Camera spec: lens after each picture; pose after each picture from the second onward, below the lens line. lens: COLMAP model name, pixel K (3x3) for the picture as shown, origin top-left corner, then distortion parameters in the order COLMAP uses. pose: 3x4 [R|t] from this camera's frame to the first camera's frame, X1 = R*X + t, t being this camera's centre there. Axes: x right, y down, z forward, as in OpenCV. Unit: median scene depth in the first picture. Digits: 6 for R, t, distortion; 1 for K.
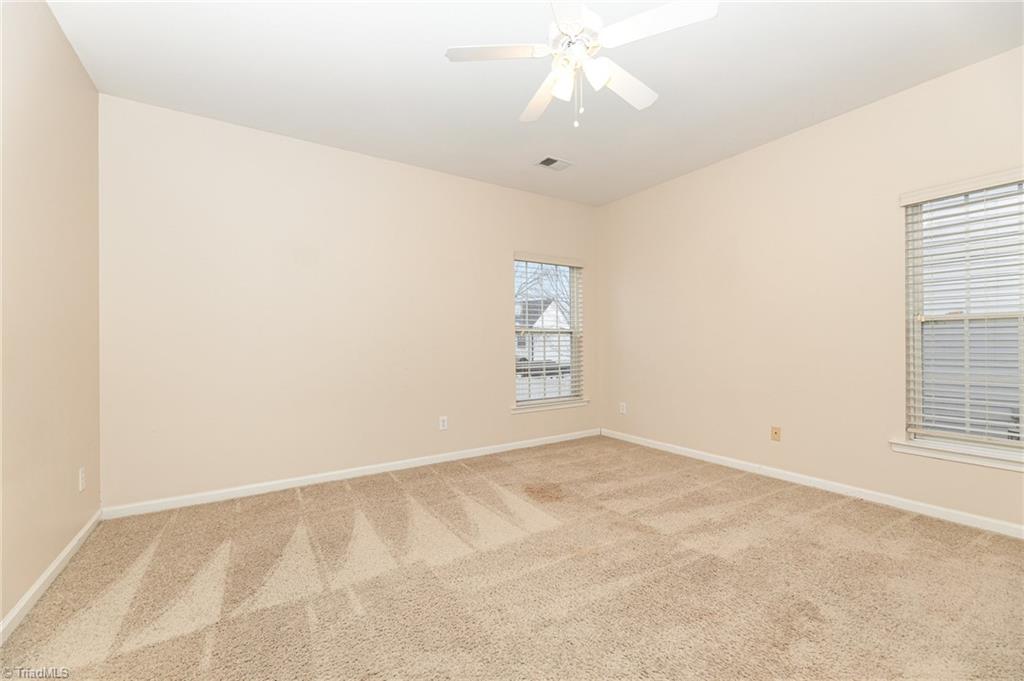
lens RADIAL K [[415.1, 0, 511.2], [0, 415.1, 344.8], [0, 0, 1]] dist [0.000644, 0.000380]
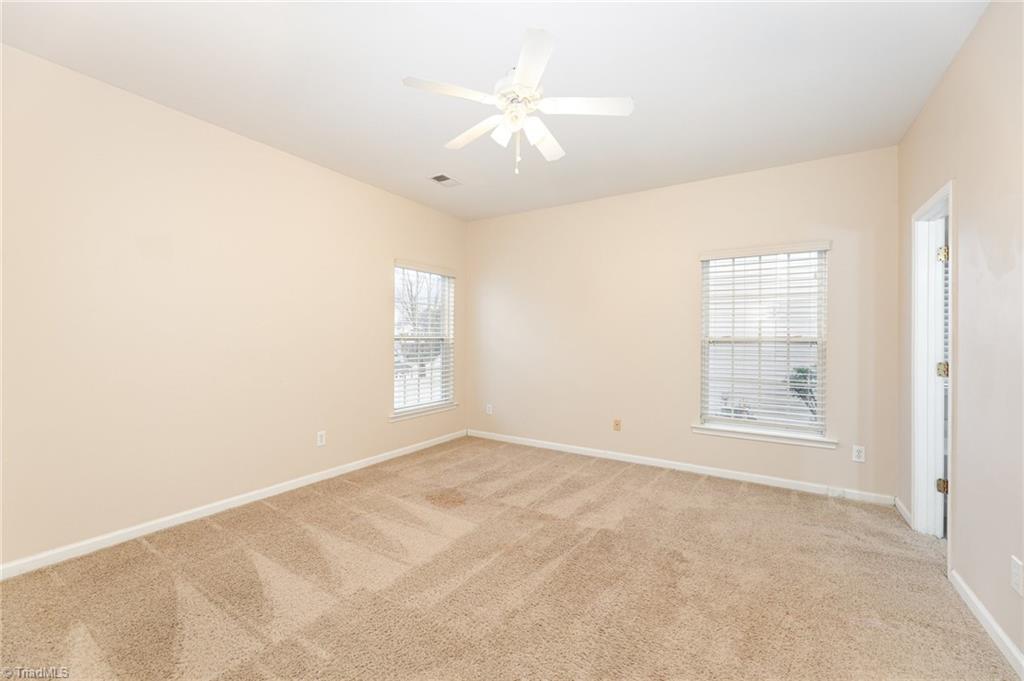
lens RADIAL K [[415.1, 0, 509.7], [0, 415.1, 336.6], [0, 0, 1]] dist [0.000644, 0.000380]
pose [[0.906885, 0.017306, 0.421022, -0.256717], [-0.014076, 0.999843, -0.010778, -0.048872], [-0.421142, 0.003848, 0.906986, -0.019862]]
